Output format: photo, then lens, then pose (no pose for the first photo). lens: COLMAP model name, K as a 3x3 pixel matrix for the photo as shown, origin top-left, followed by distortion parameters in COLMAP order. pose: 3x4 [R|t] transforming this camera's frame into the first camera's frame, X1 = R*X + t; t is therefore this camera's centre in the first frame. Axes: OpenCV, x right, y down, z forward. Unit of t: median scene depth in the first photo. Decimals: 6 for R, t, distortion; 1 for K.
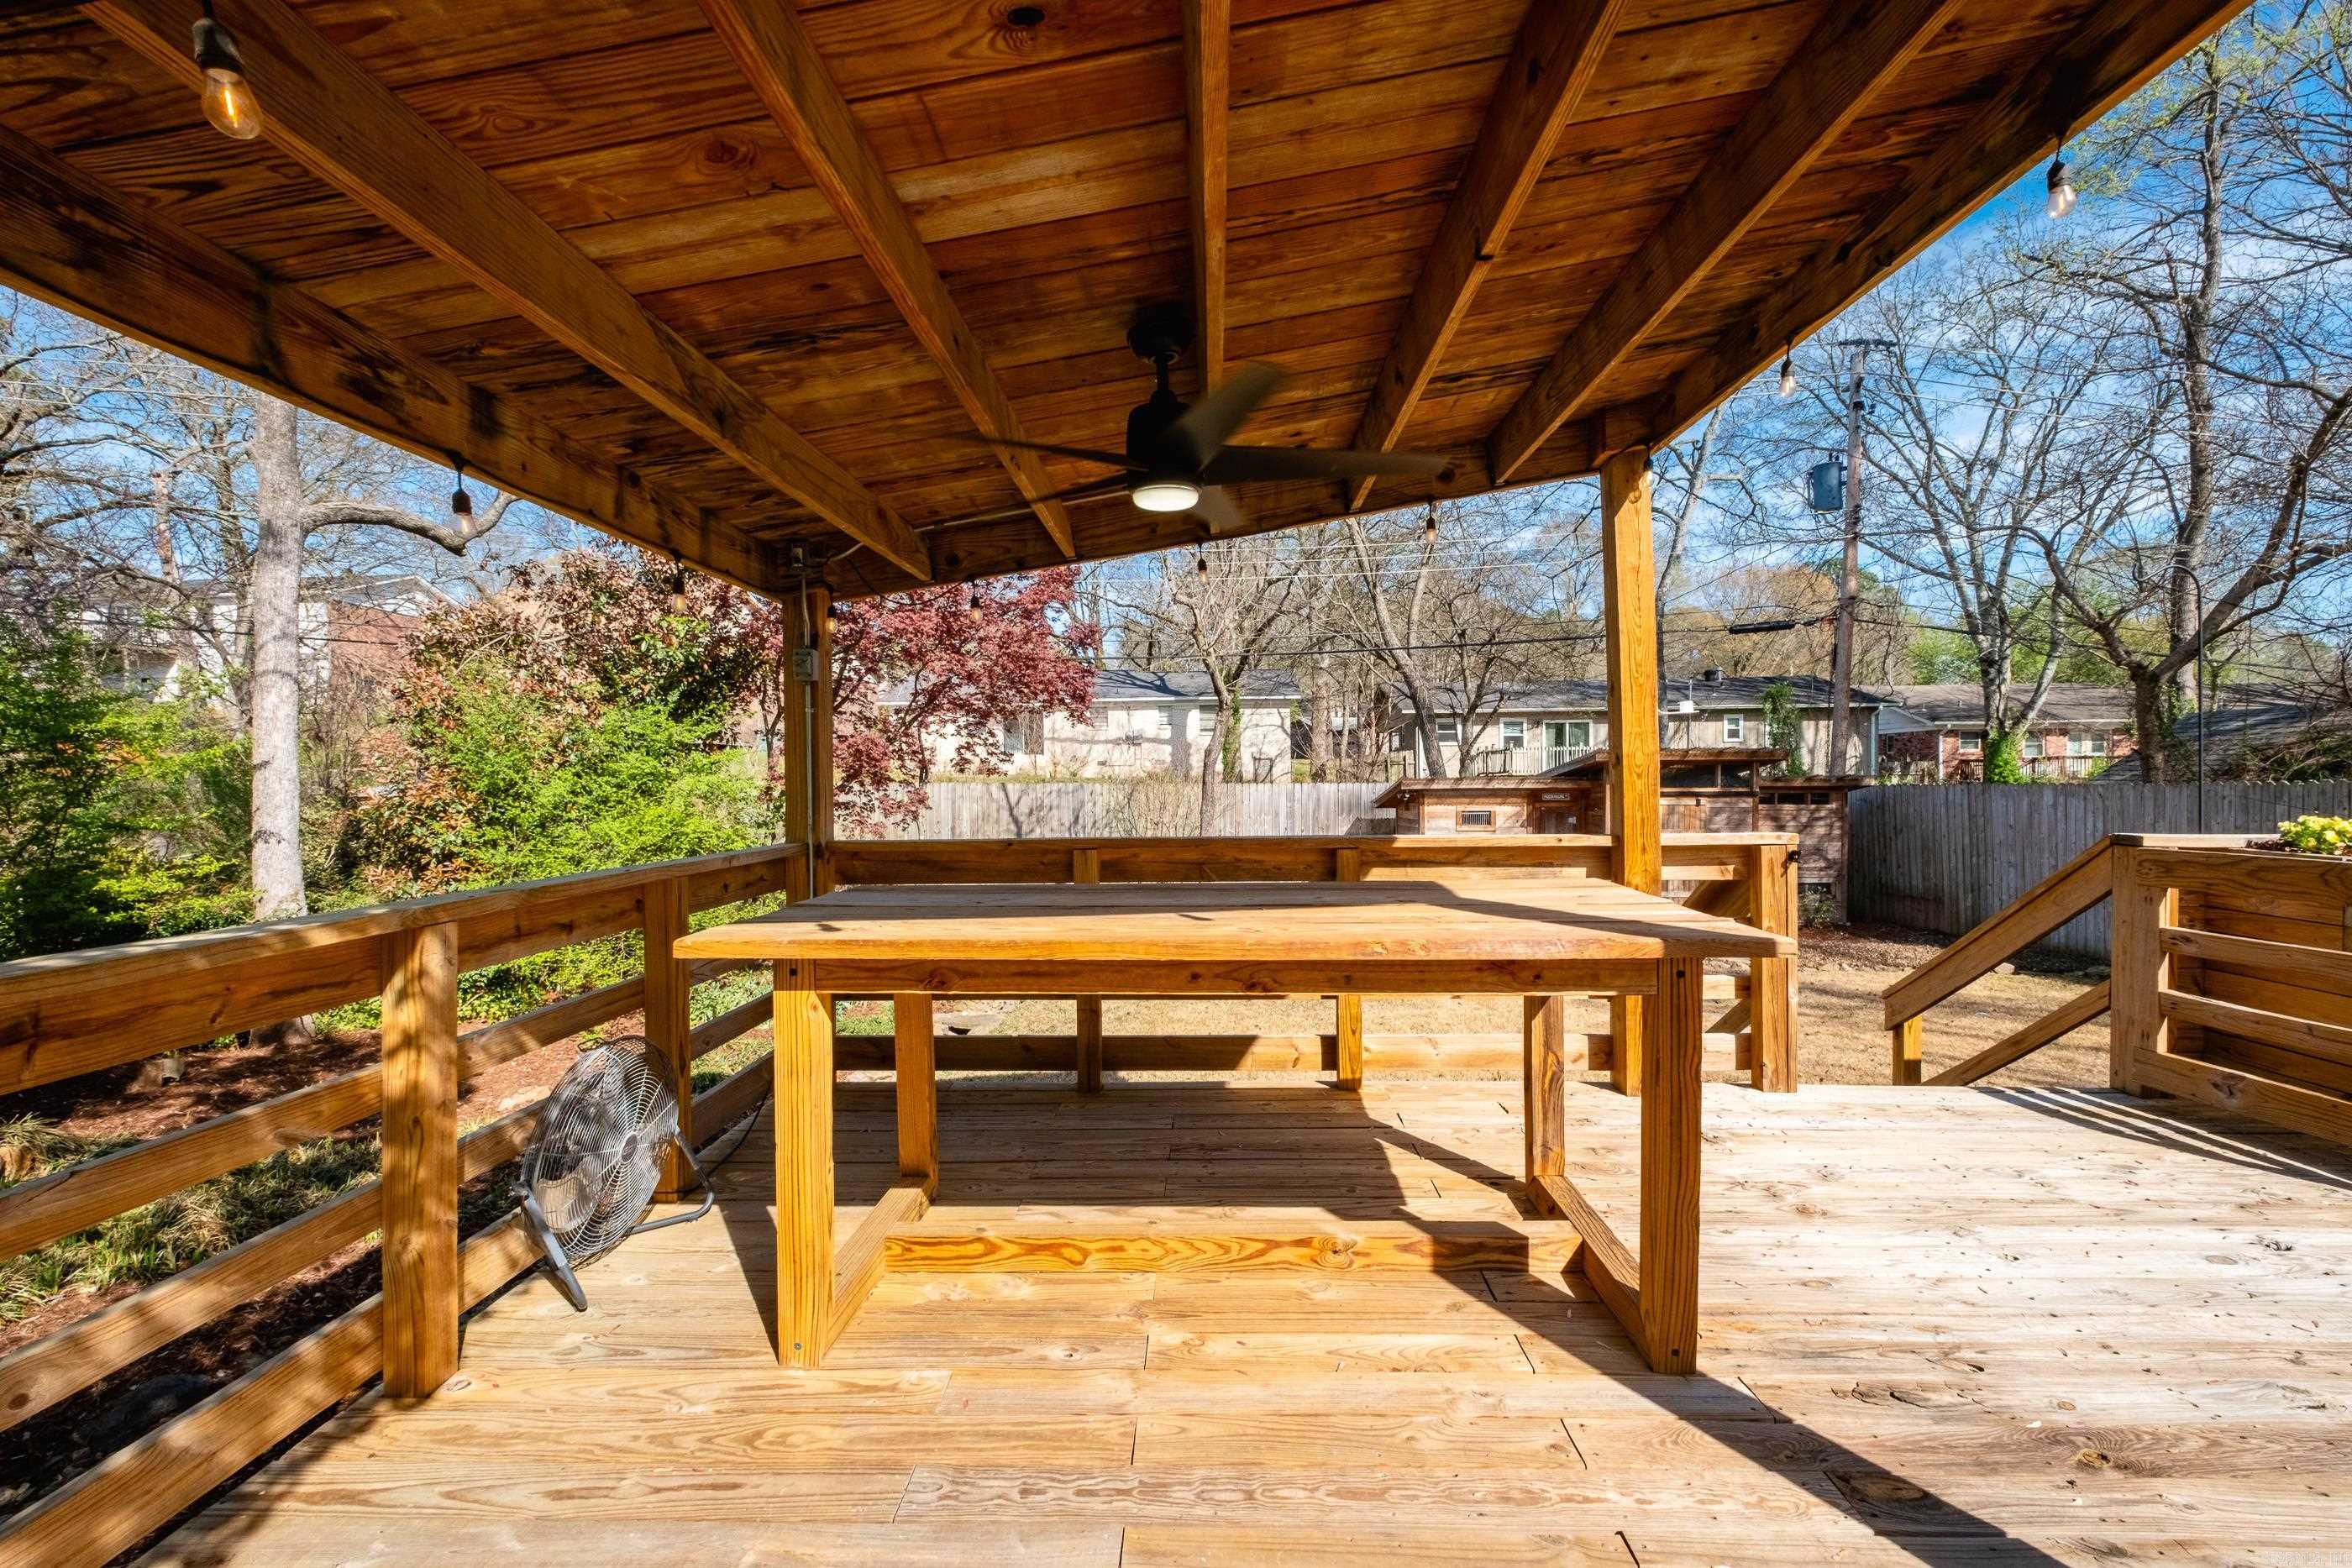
lens RADIAL K [[1012.4, 0, 1183.2], [0, 1012.4, 807.3], [0, 0, 1]] dist [-0.001231, -0.000469]
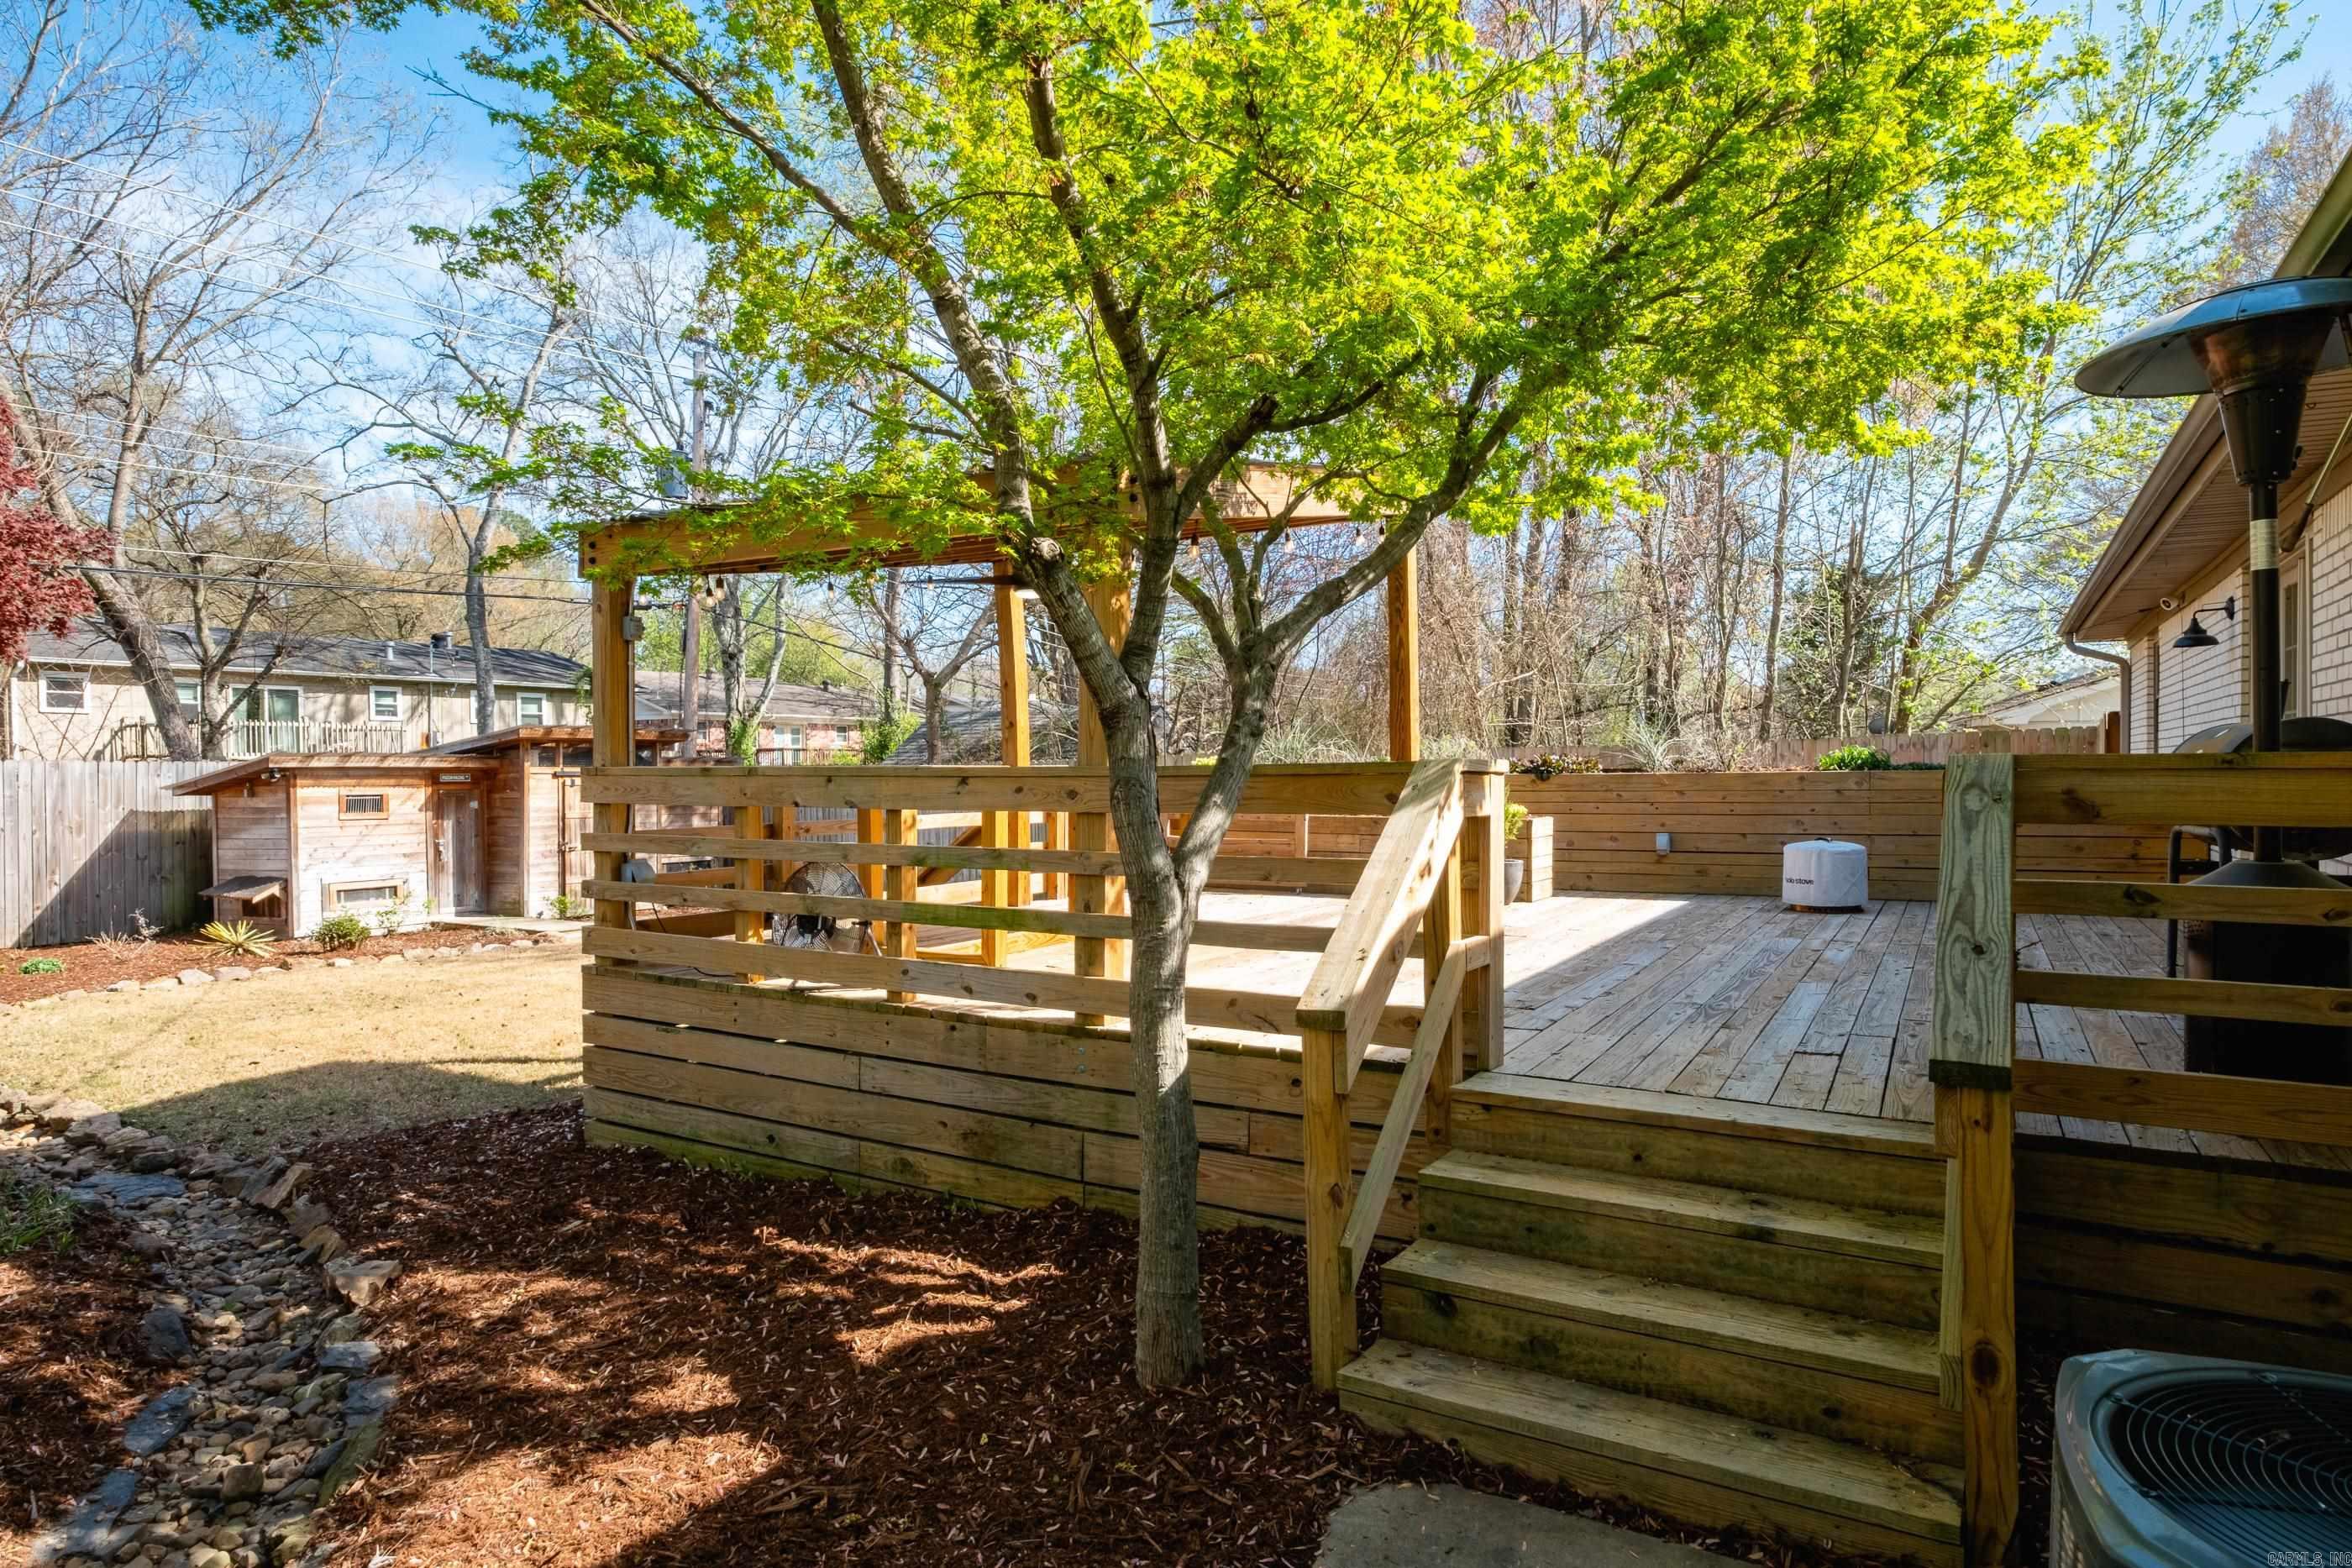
lens RADIAL K [[1331.2, 0, 1187.0], [0, 1331.2, 792.4], [0, 0, 1]] dist [0.007124, -0.001498]
pose [[0.475808, -0.008720, 0.879506, -0.345511], [0.022904, 0.999735, -0.002479, 0.019986], [-0.879251, 0.021324, 0.475881, -0.096396]]
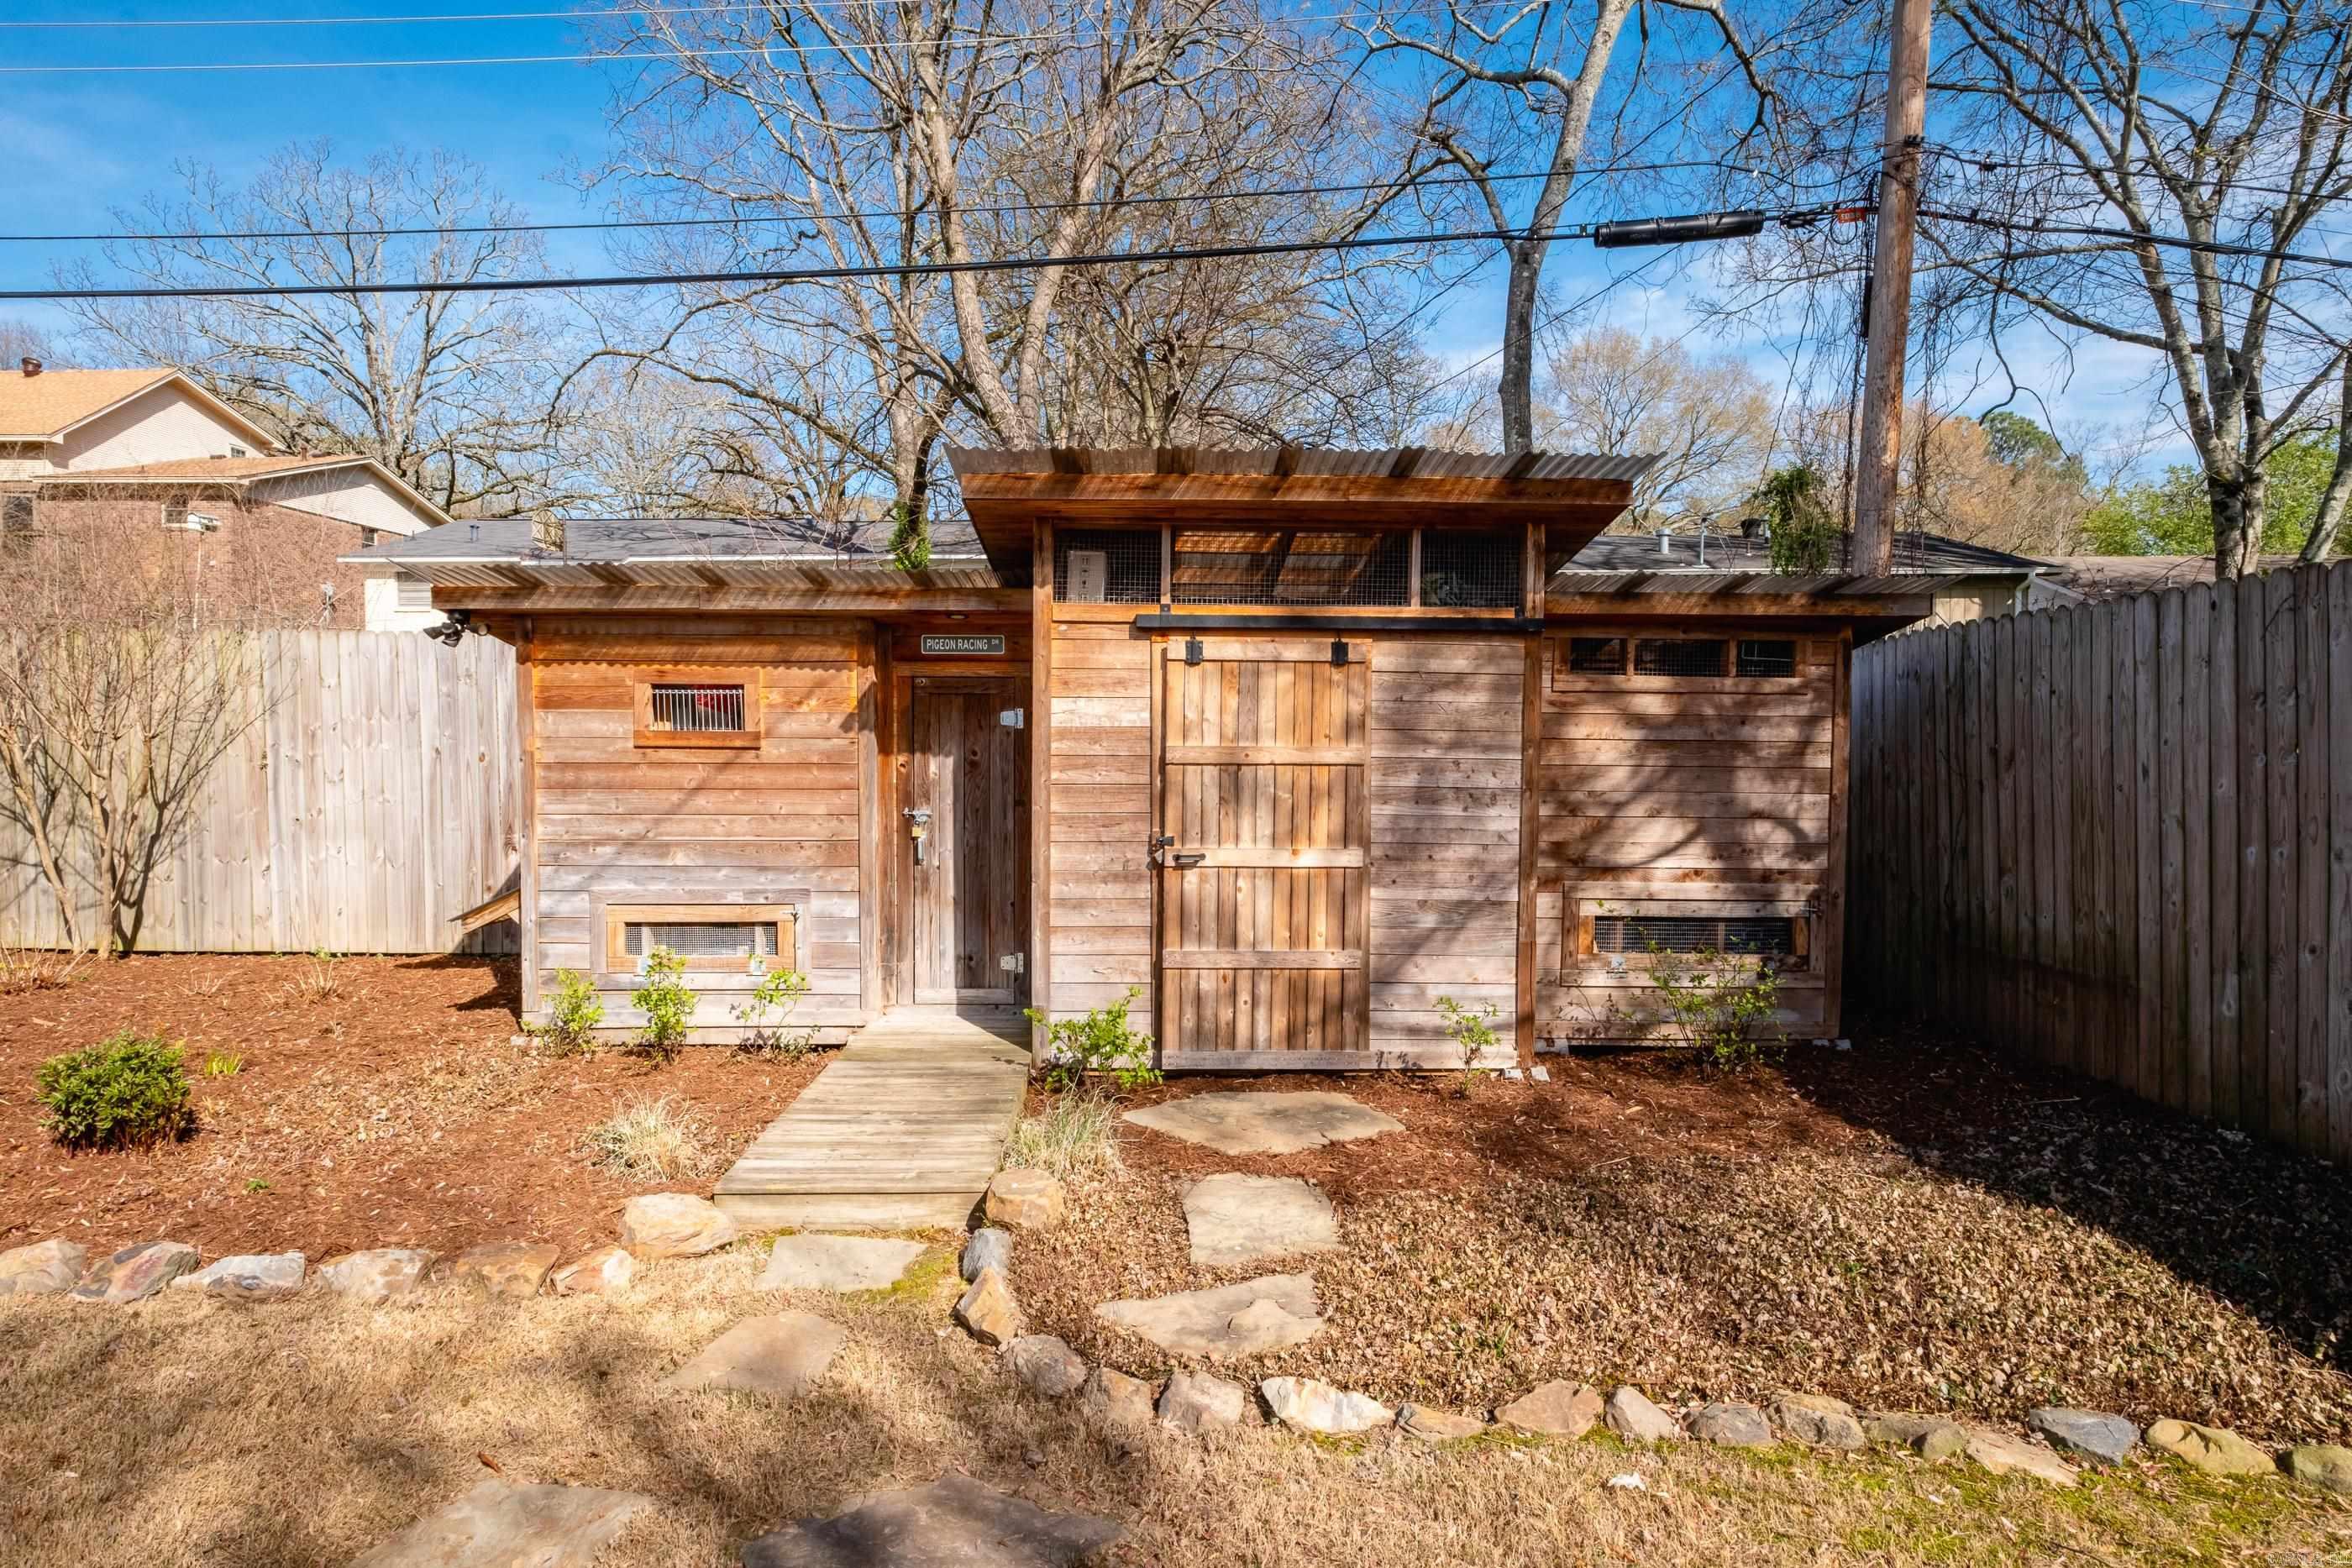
lens RADIAL K [[1309.8, 0, 1176.0], [0, 1309.8, 784.0], [0, 0, 1]] dist [0.000581, 0.000288]
pose [[0.999881, 0.009718, 0.011945, 0.440908], [-0.009897, 0.999839, 0.014980, 0.028037], [-0.011798, -0.015096, 0.999816, 0.590159]]
